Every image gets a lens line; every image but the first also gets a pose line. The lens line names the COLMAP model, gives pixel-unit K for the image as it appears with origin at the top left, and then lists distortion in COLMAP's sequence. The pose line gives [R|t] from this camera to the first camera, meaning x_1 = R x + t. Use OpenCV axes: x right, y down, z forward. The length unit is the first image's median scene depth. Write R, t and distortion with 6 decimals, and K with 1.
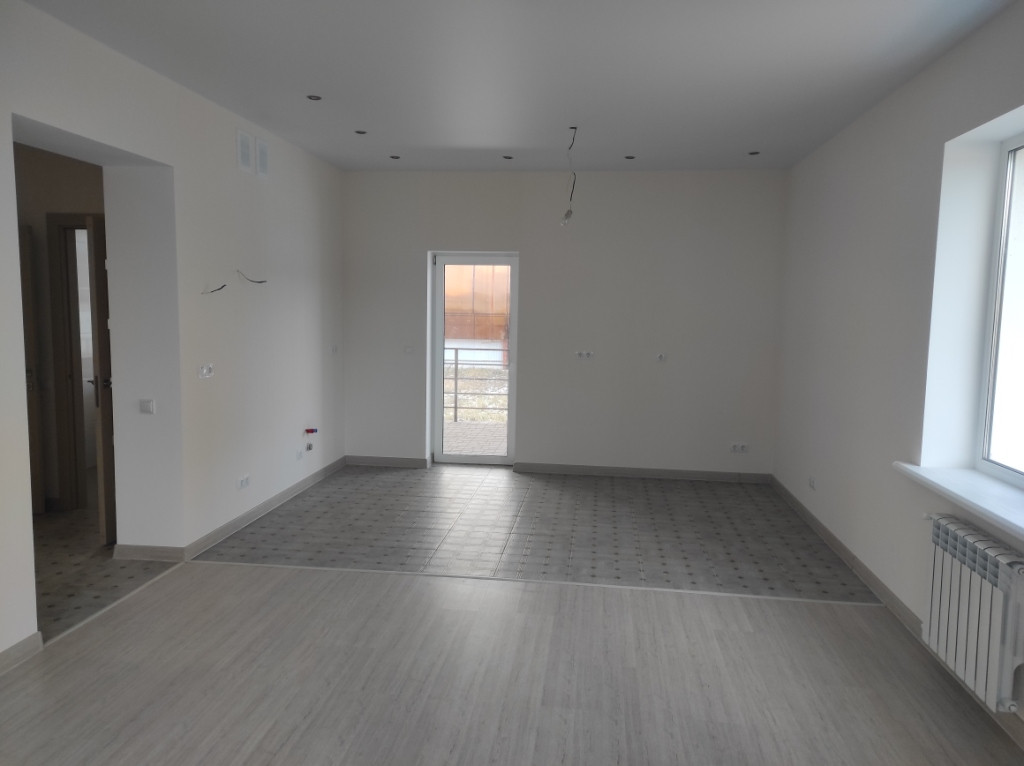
lens RADIAL K [[747.0, 0, 512.3], [0, 747.0, 383.5], [0, 0, 1]] dist [0.058492, -0.041648]
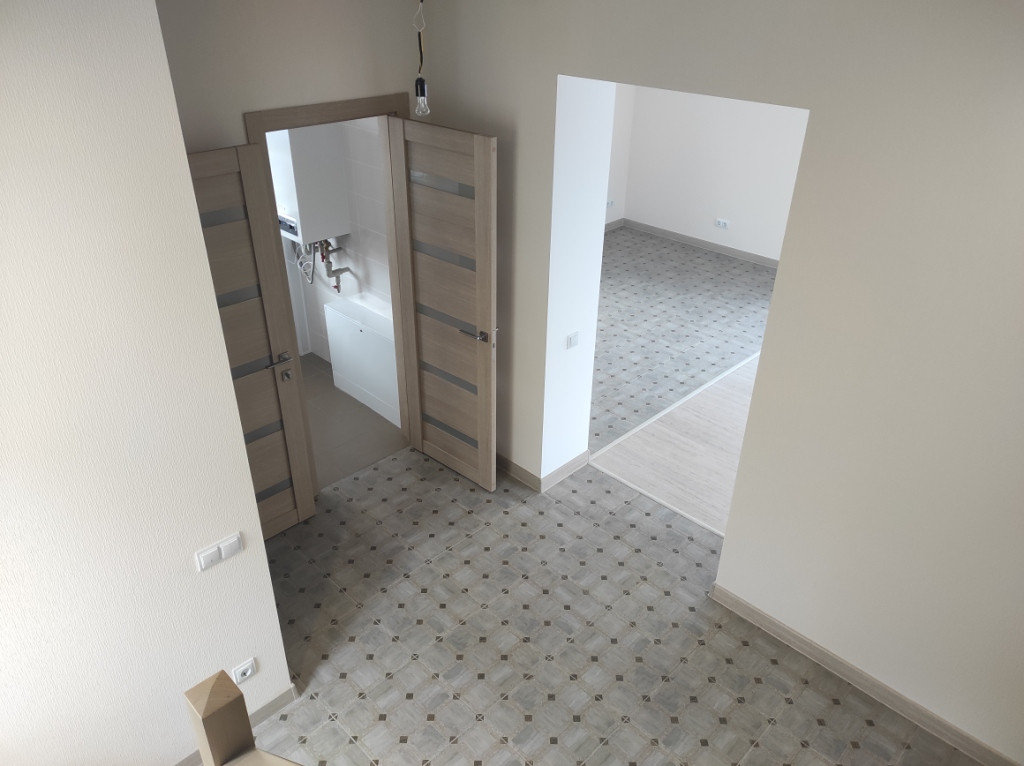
lens RADIAL K [[747.0, 0, 511.1], [0, 747.0, 382.2], [0, 0, 1]] dist [0.058492, -0.041648]
pose [[0.621738, -0.398636, 0.674190, -1.025522], [0.086076, 0.890349, 0.447068, -0.300355], [-0.778482, -0.219928, 0.587876, 0.435710]]
